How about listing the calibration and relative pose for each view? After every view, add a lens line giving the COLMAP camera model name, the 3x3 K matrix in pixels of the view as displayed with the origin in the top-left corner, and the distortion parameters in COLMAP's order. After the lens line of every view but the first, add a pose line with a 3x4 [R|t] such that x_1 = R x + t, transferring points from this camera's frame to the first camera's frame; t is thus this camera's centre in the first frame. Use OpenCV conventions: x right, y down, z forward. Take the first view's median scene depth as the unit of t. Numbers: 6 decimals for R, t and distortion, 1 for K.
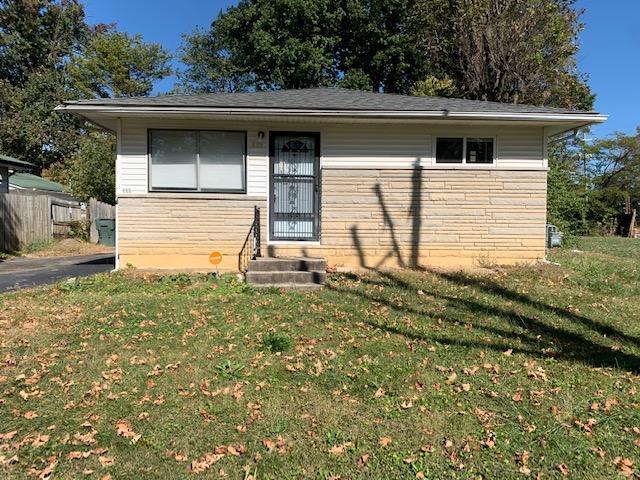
lens RADIAL K [[493.6, 0, 317.7], [0, 493.6, 241.7], [0, 0, 1]] dist [0.032687, -0.031401]
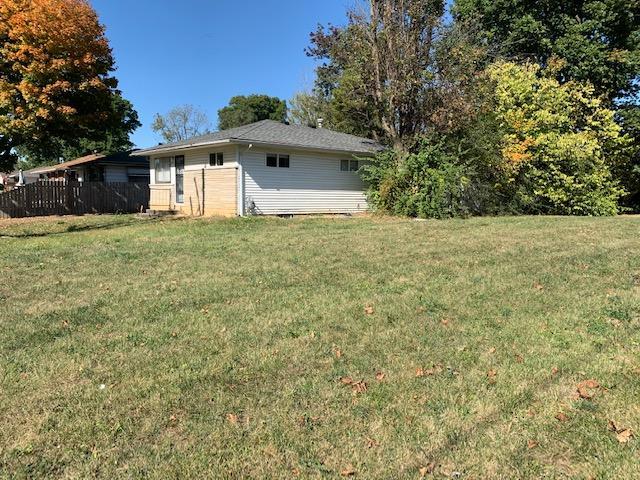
lens RADIAL K [[493.6, 0, 322.9], [0, 493.6, 238.3], [0, 0, 1]] dist [0.032687, -0.031401]
pose [[0.630003, 0.066961, -0.773701, 2.182955], [-0.043740, 0.997754, 0.050736, 0.016675], [0.775360, 0.001878, 0.631517, 0.056650]]
